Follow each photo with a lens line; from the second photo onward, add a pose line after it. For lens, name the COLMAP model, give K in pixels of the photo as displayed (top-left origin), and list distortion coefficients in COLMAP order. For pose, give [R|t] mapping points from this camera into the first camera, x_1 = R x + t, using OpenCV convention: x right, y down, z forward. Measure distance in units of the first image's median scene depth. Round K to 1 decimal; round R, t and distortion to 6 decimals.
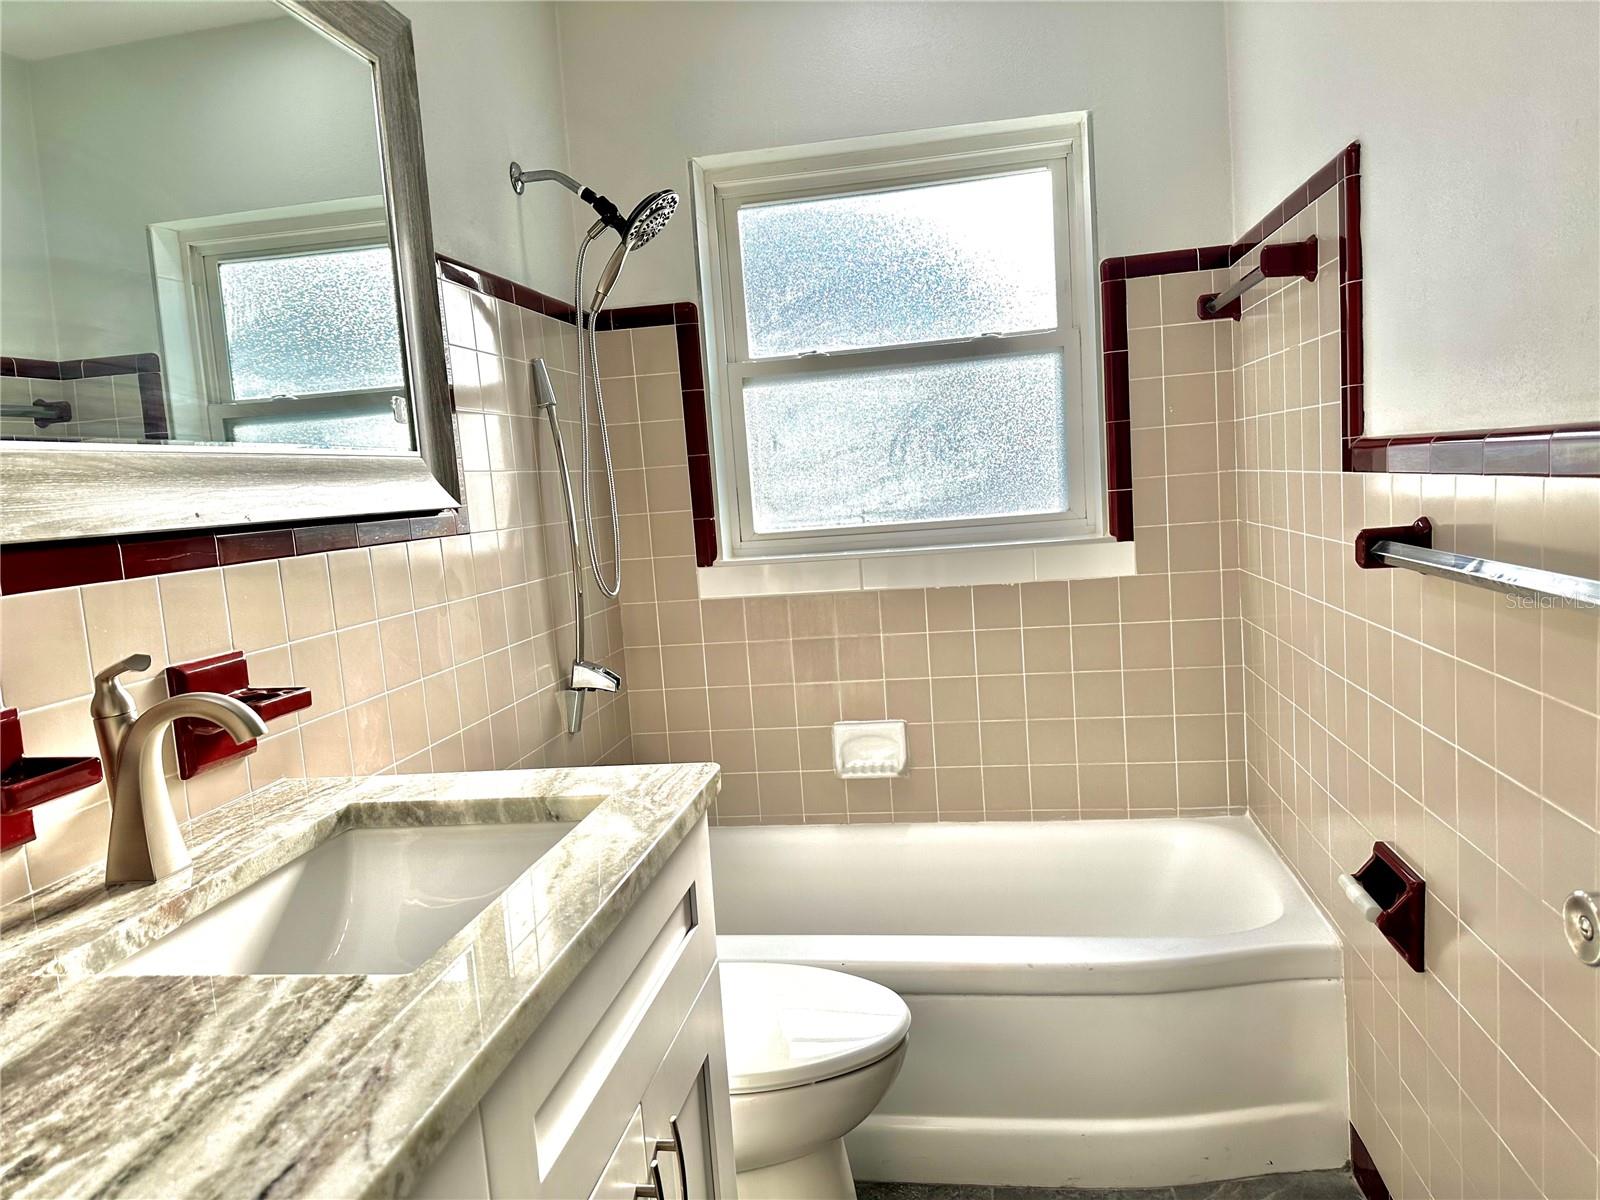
lens RADIAL K [[1103.1, 0, 800.0], [0, 1103.1, 600.0], [0, 0, 1]] dist [0.098148, -0.155532]
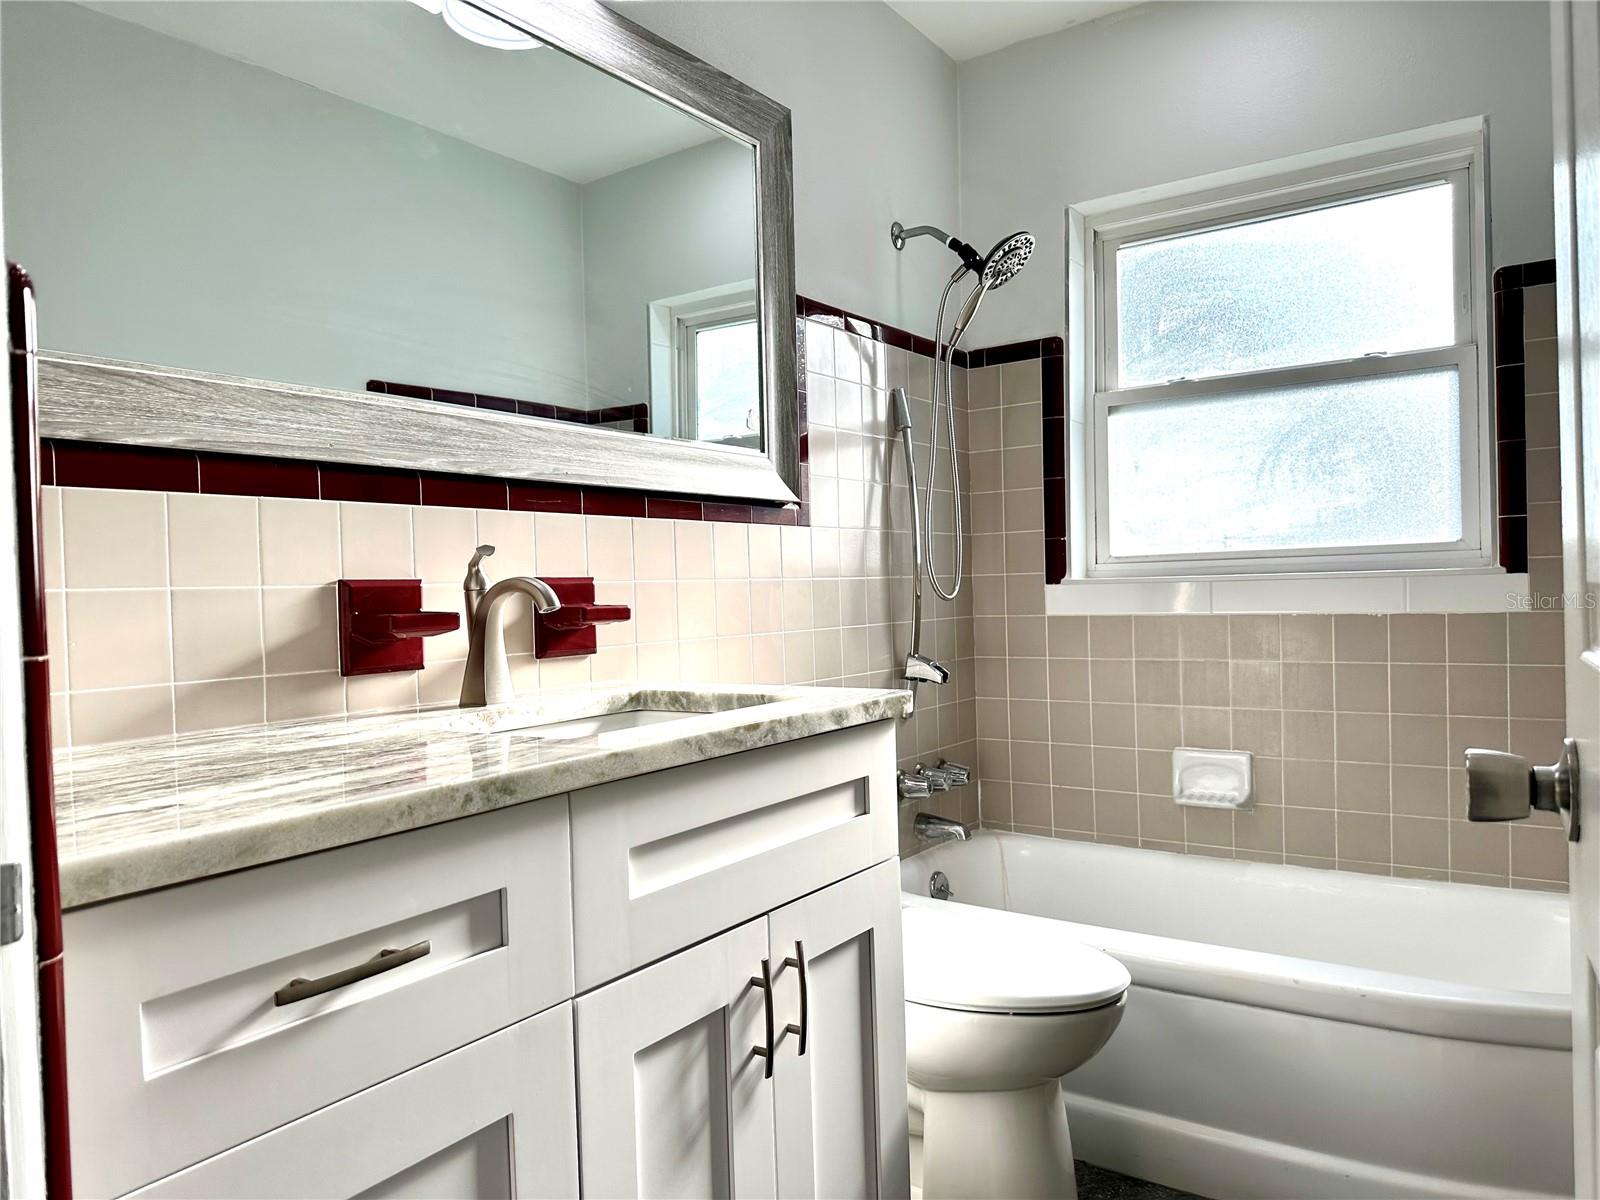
lens RADIAL K [[1103.1, 0, 800.0], [0, 1103.1, 600.0], [0, 0, 1]] dist [0.098148, -0.155532]
pose [[0.903911, 0.052775, -0.424452, 0.154227], [-0.081838, 0.995364, -0.050522, 0.061741], [0.419818, 0.080404, 0.904040, -0.054337]]
